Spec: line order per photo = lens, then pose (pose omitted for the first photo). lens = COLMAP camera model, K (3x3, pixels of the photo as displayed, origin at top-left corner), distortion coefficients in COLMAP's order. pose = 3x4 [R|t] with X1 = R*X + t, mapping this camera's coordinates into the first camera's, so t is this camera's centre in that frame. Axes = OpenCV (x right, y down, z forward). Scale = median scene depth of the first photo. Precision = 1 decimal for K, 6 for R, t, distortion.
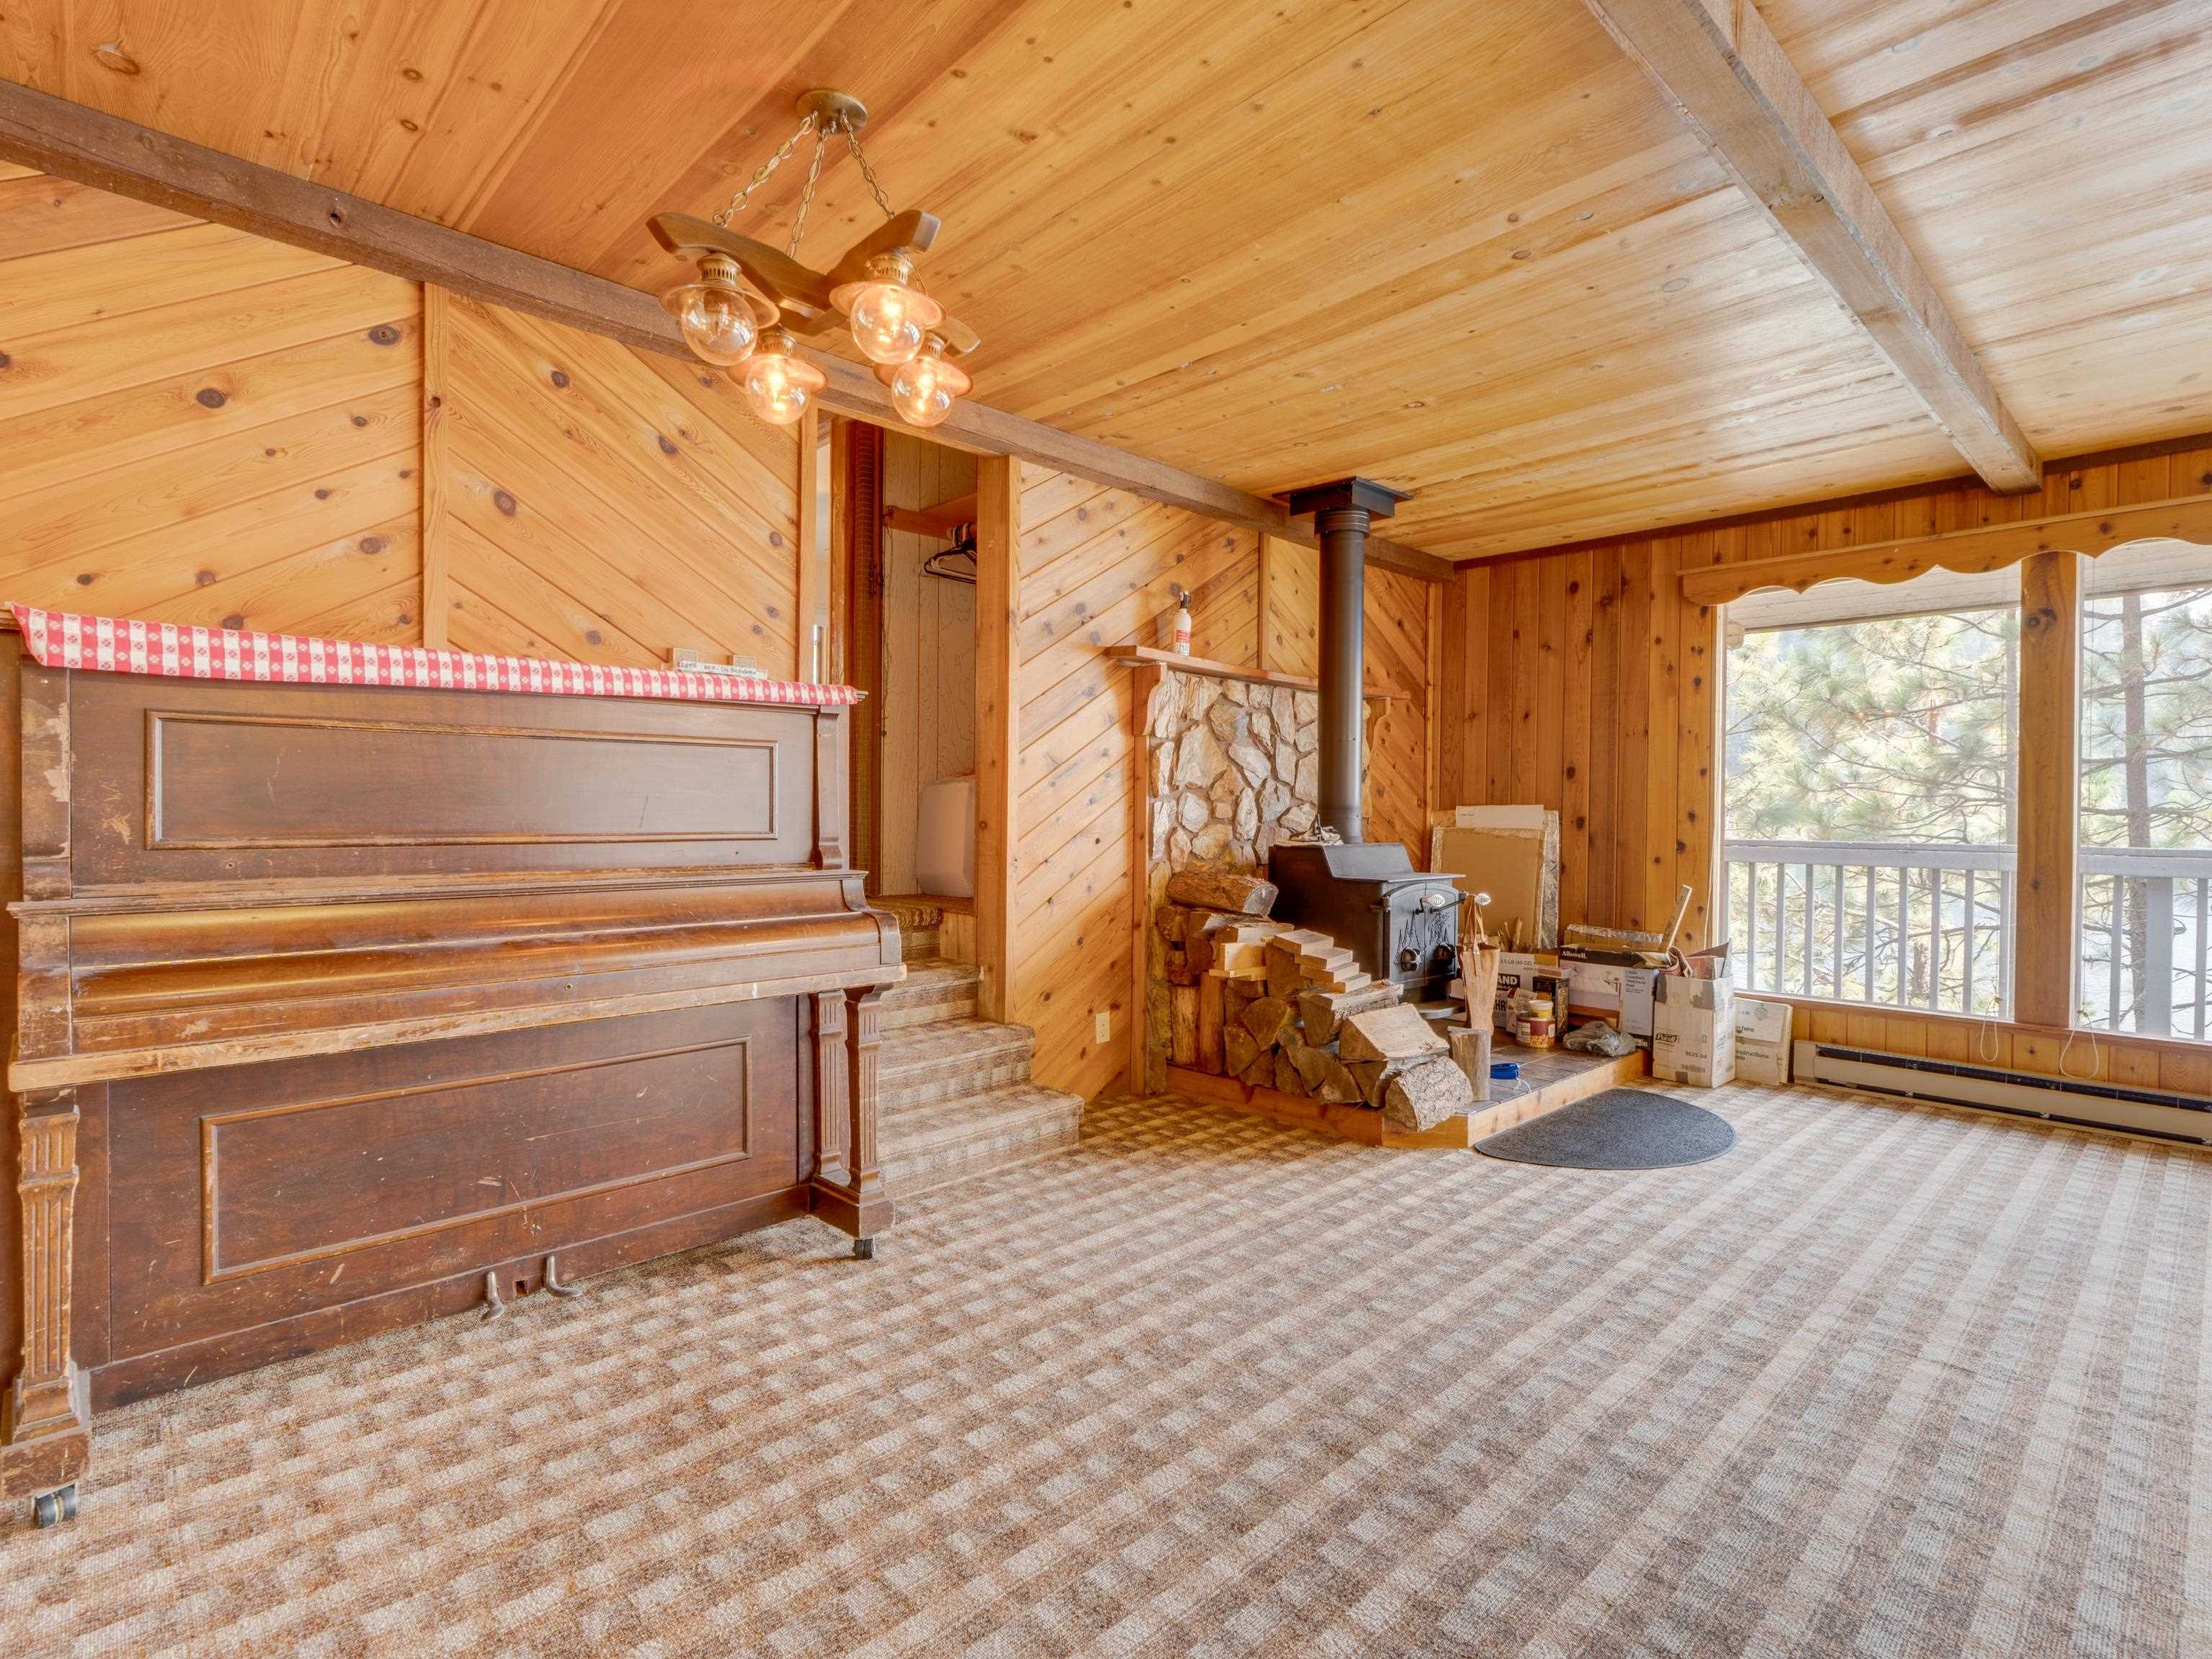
lens RADIAL K [[1085.2, 0, 1095.4], [0, 1085.2, 812.7], [0, 0, 1]] dist [-0.003915, -0.001625]
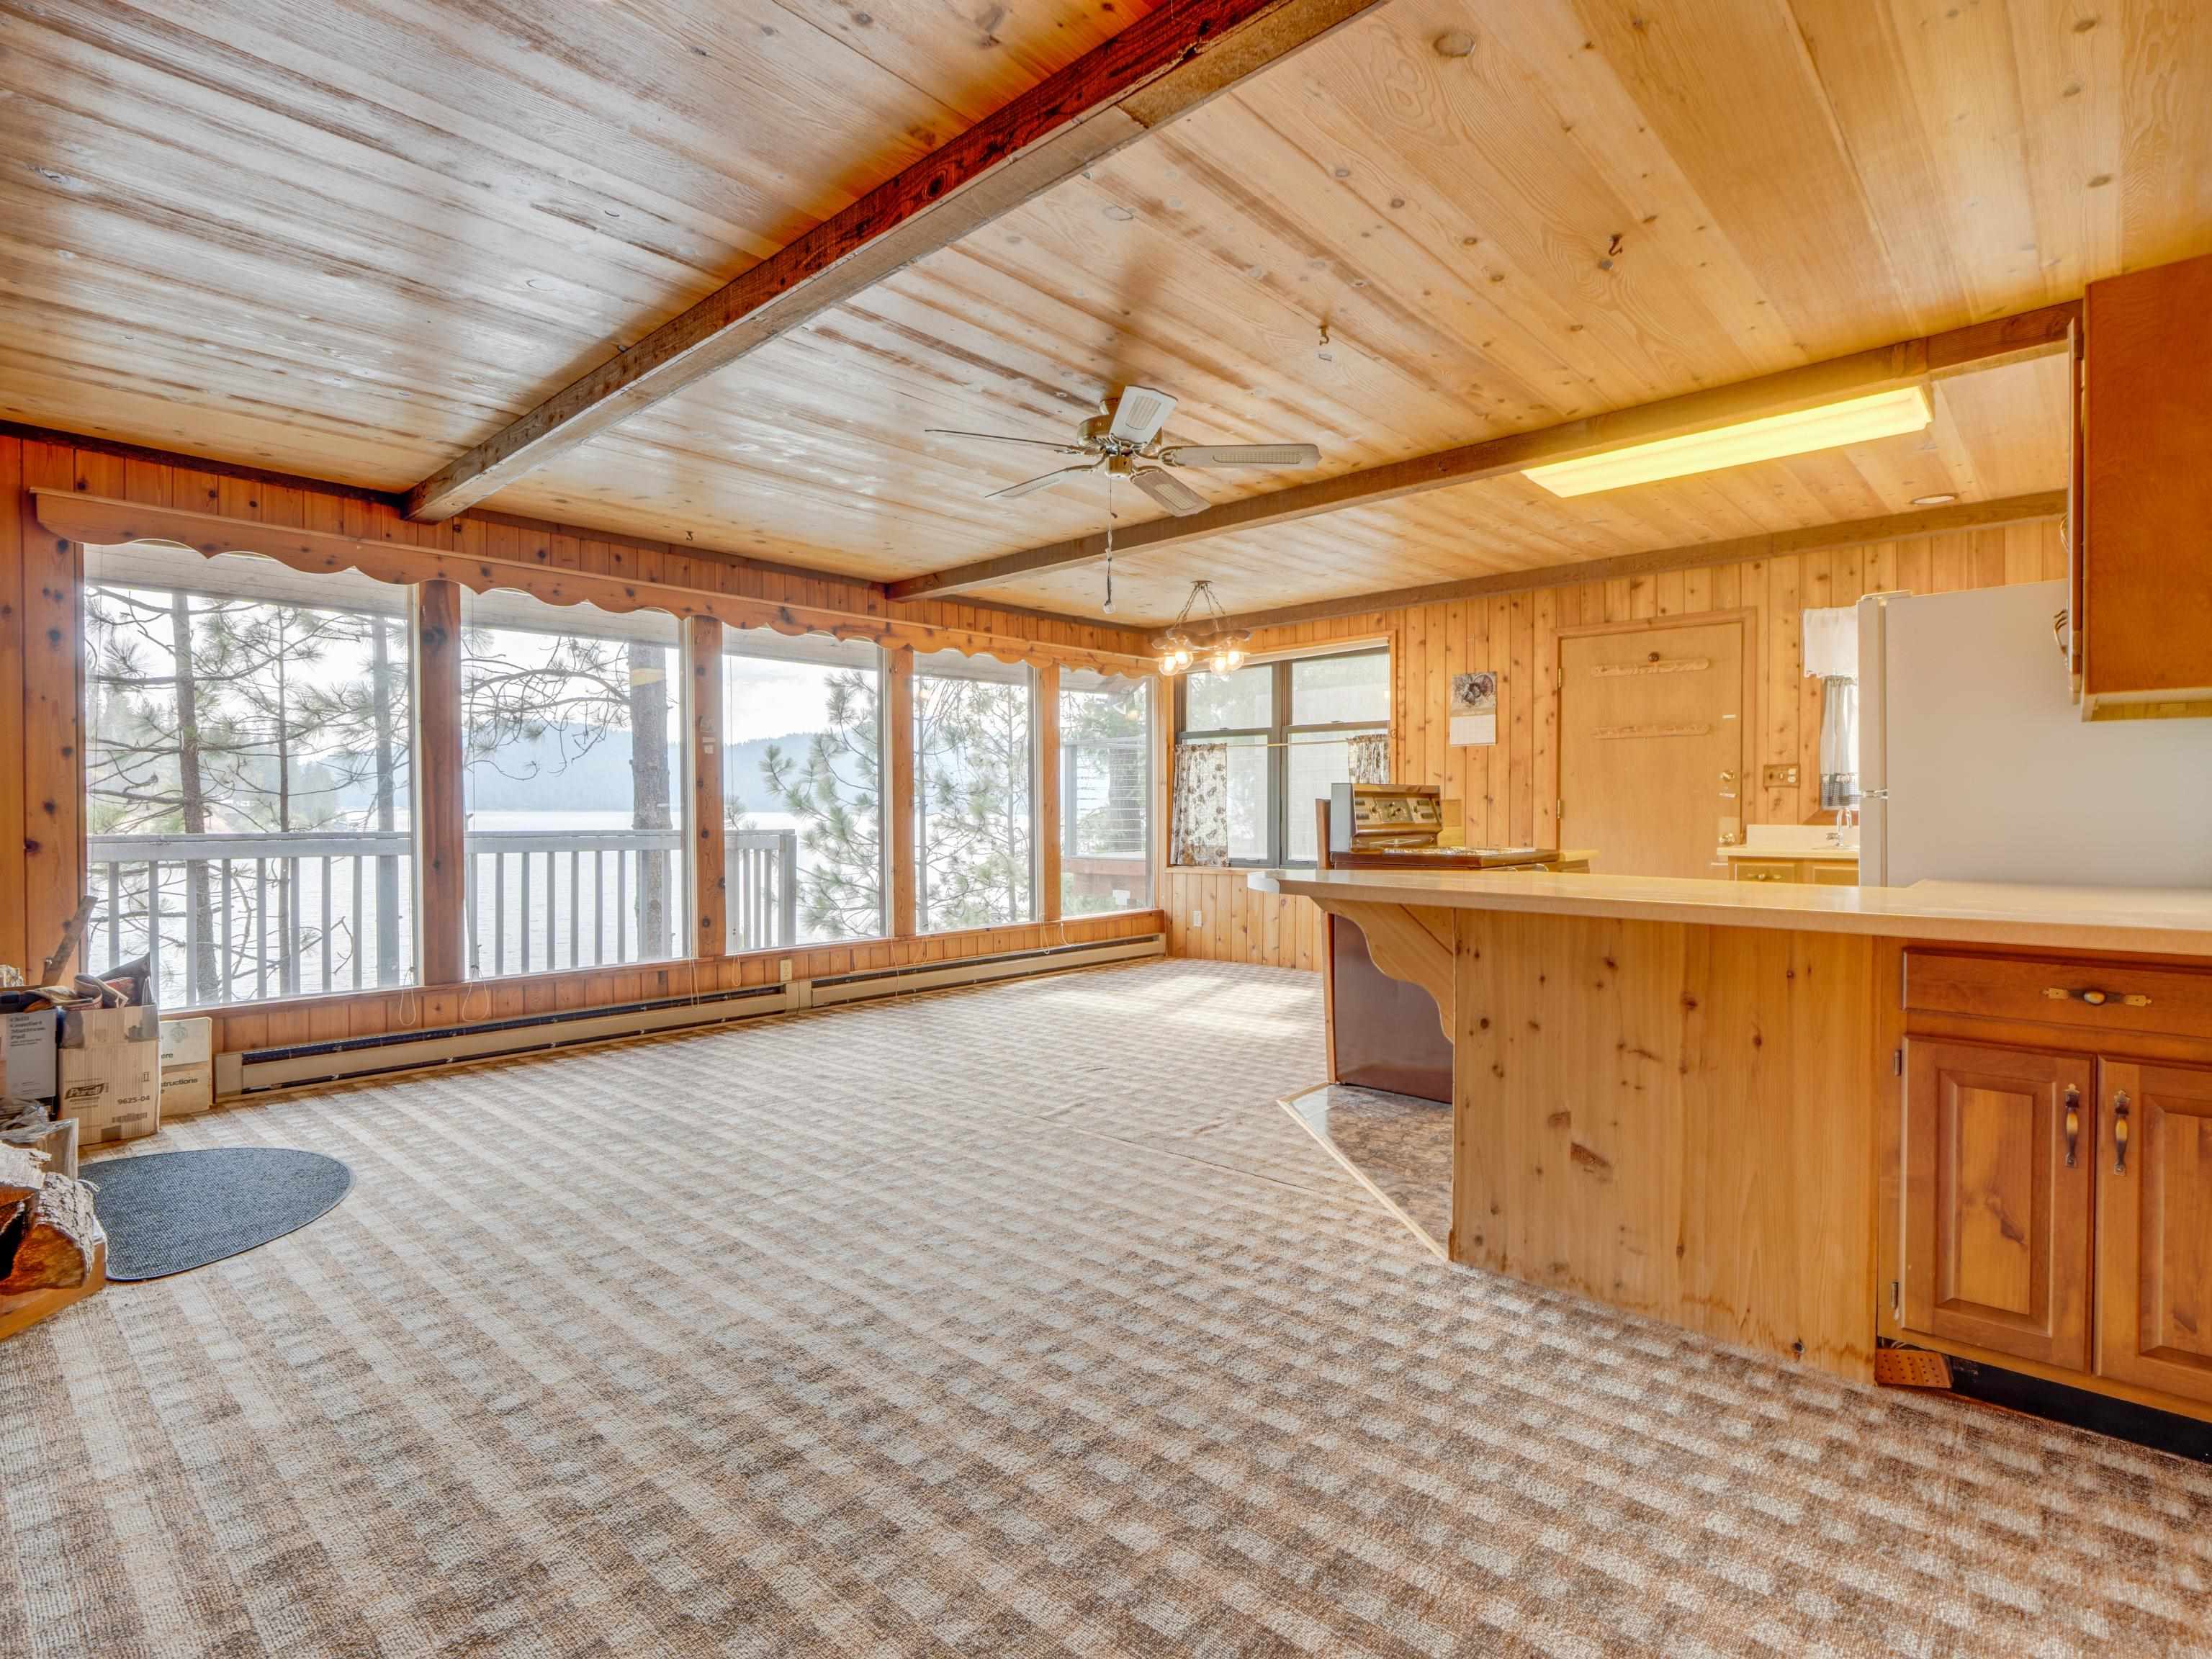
lens RADIAL K [[1104.1, 0, 1117.1], [0, 1104.1, 821.8], [0, 0, 1]] dist [-0.006463, -0.000877]
pose [[-0.091422, -0.019755, 0.995616, -0.350807], [-0.000802, 0.999804, 0.019764, -0.003137], [-0.995812, 0.001008, -0.091420, 0.355184]]
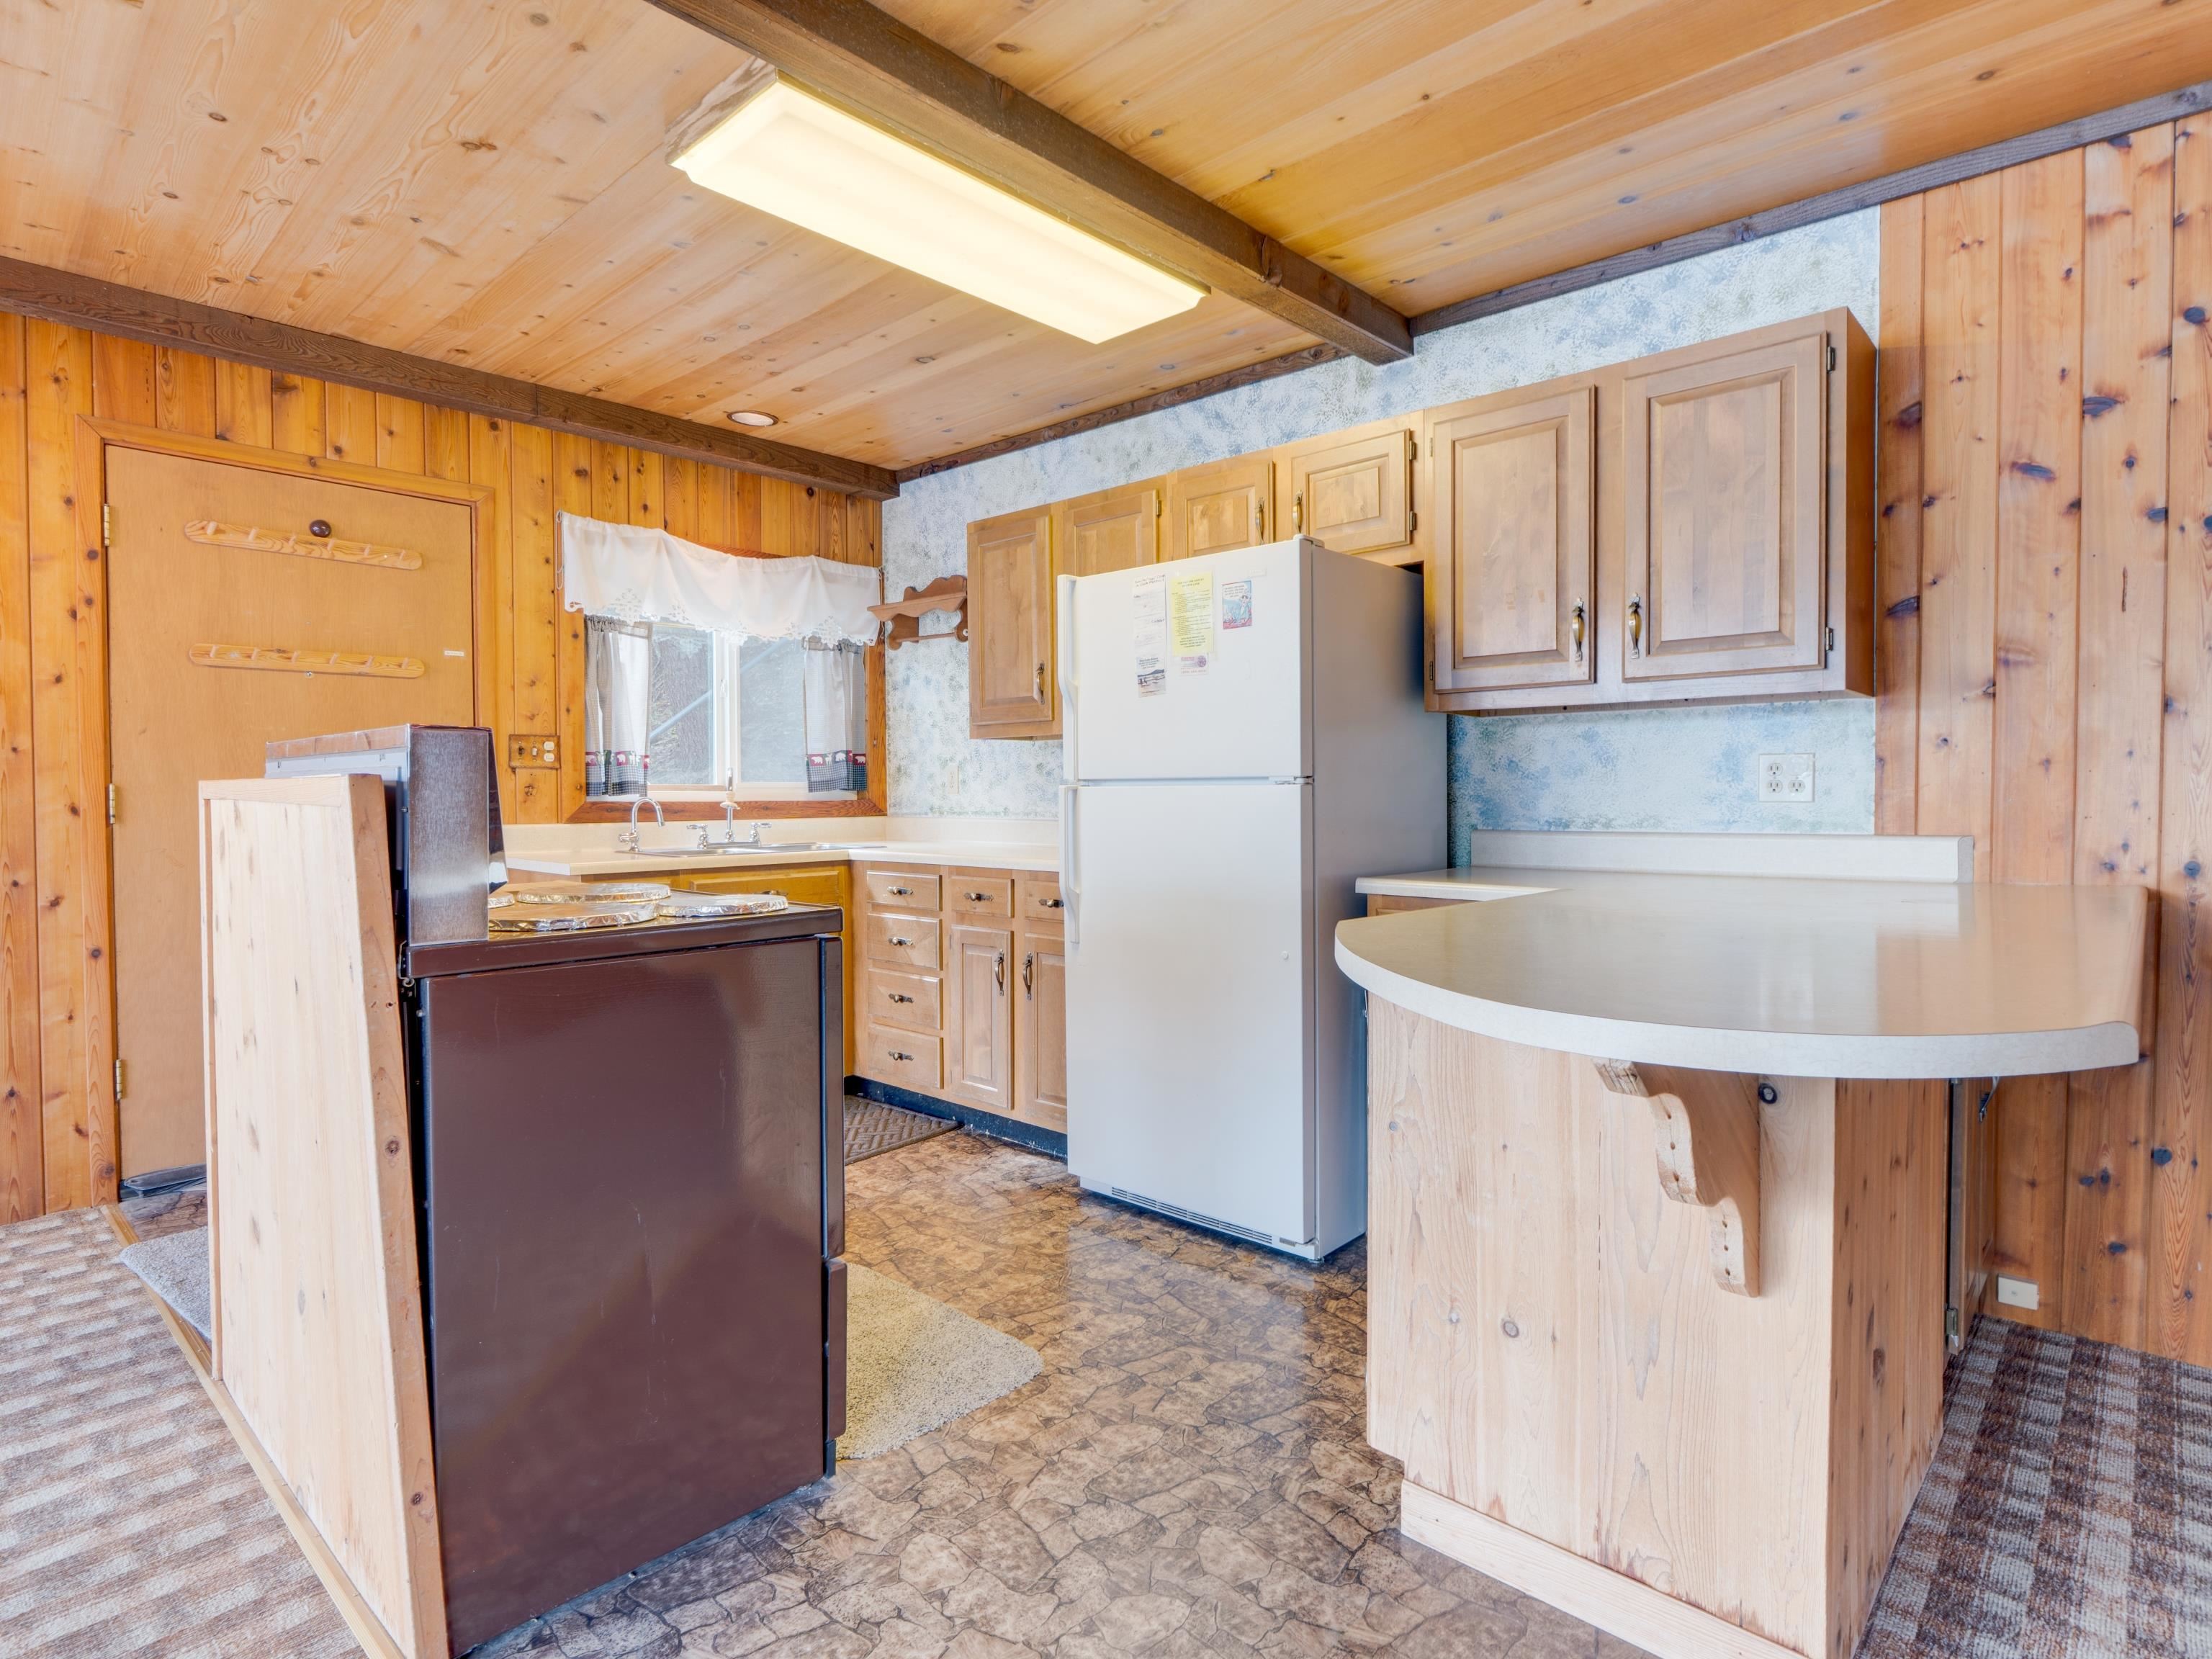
lens RADIAL K [[1148.9, 0, 1116.6], [0, 1148.9, 824.5], [0, 0, 1]] dist [-0.008204, 0.001053]
pose [[-0.996946, -0.001088, -0.078090, 0.497756], [-0.003114, 0.999662, 0.025819, 0.000853], [0.078035, 0.025984, -0.996612, 0.403779]]
